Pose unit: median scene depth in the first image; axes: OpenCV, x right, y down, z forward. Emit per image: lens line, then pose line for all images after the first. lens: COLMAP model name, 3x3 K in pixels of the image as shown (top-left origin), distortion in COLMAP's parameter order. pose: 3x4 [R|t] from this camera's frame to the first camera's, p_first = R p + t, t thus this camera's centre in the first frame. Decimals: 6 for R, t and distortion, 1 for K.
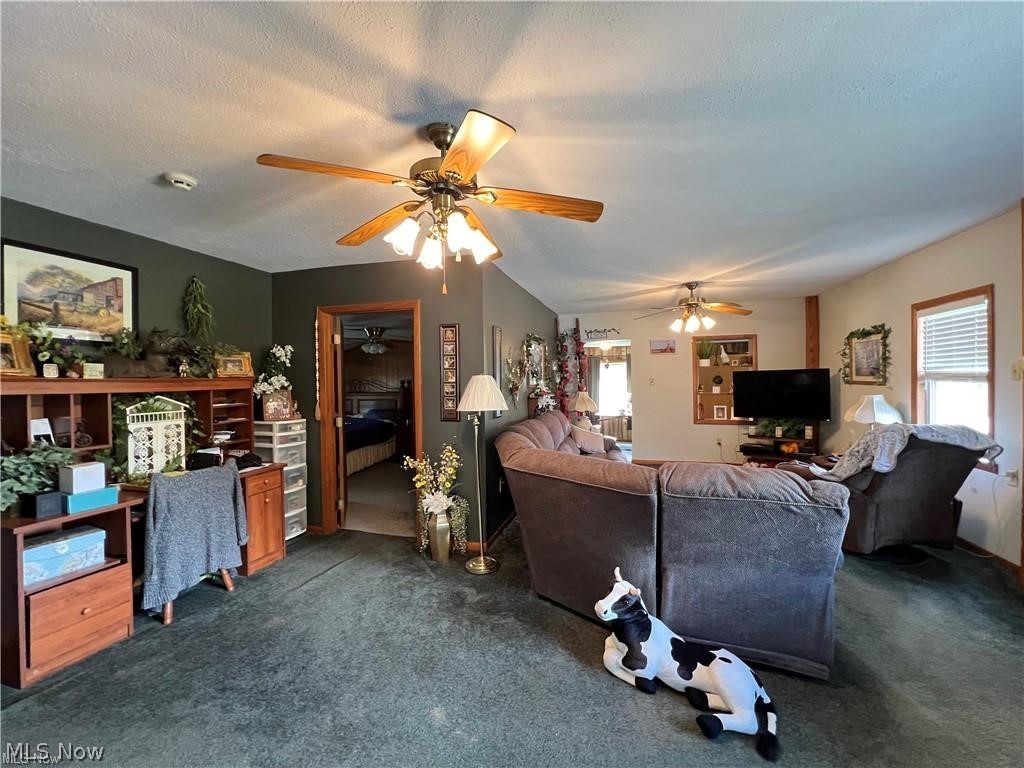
lens RADIAL K [[409.5, 0, 509.2], [0, 409.5, 381.8], [0, 0, 1]] dist [-0.000894, 0.001066]
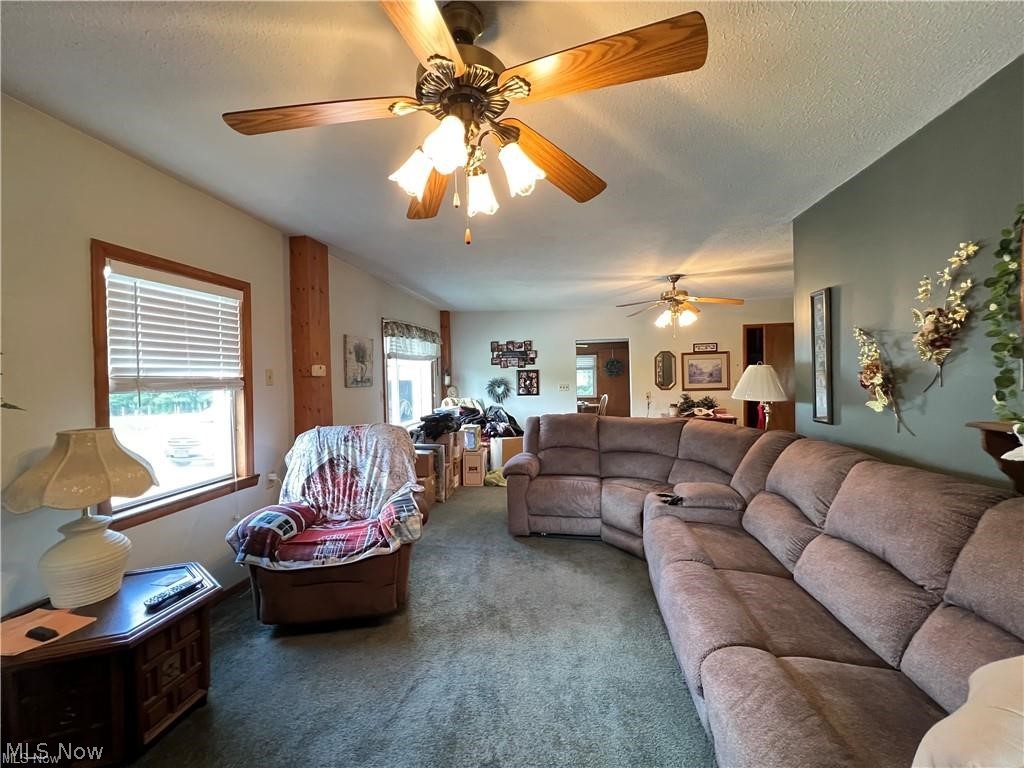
lens RADIAL K [[409.5, 0, 508.8], [0, 409.5, 383.2], [0, 0, 1]] dist [-0.000894, 0.001066]
pose [[-0.991315, 0.034333, -0.126949, 0.669929], [0.031645, 0.999231, 0.023135, -0.012748], [0.127645, 0.018917, -0.991639, 1.854582]]
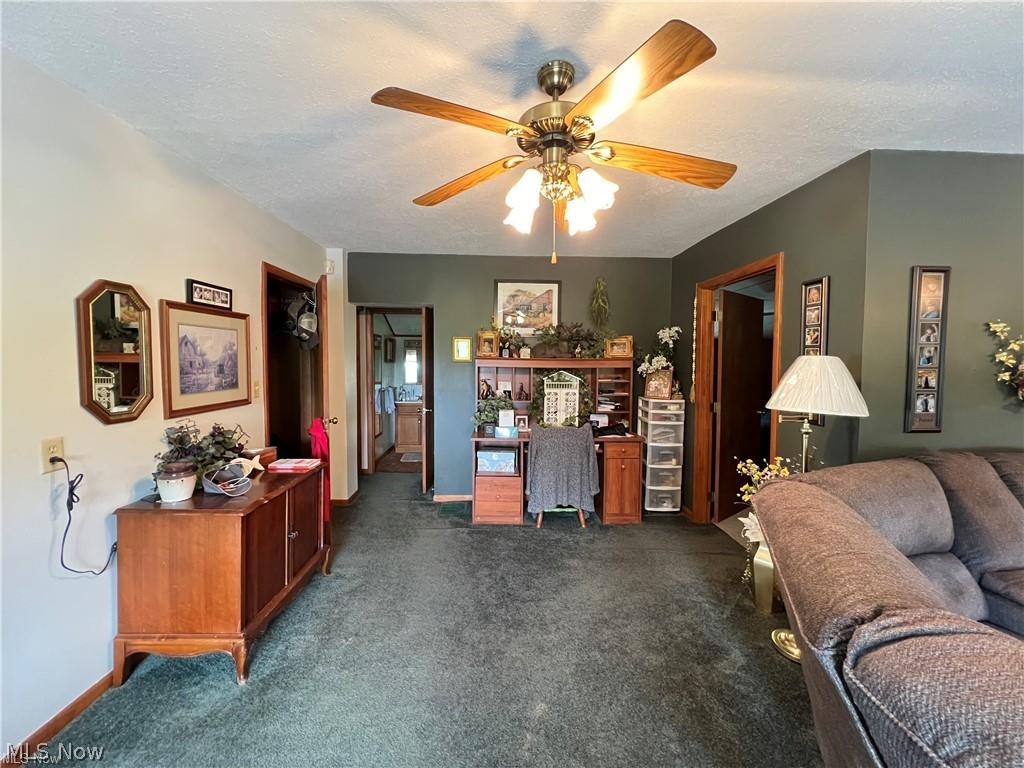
lens RADIAL K [[409.5, 0, 513.9], [0, 409.5, 381.6], [0, 0, 1]] dist [-0.000894, 0.001066]
pose [[0.324594, 0.058940, -0.944015, 0.371373], [-0.015064, 0.998252, 0.057147, -0.005548], [0.945733, -0.004329, 0.324915, 0.351858]]
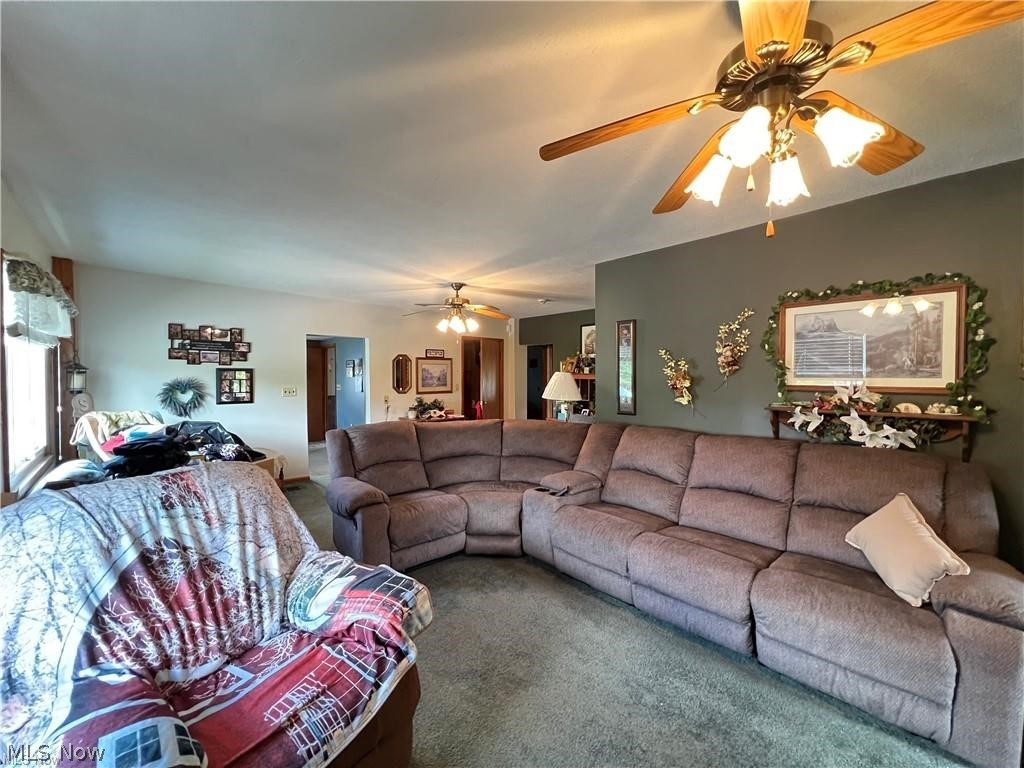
lens RADIAL K [[409.5, 0, 512.2], [0, 409.5, 384.9], [0, 0, 1]] dist [-0.000894, 0.001066]
pose [[-0.508194, 0.029986, -0.860721, 1.082855], [0.001692, 0.999427, 0.033820, -0.017649], [0.861241, 0.015731, -0.507953, 1.453956]]
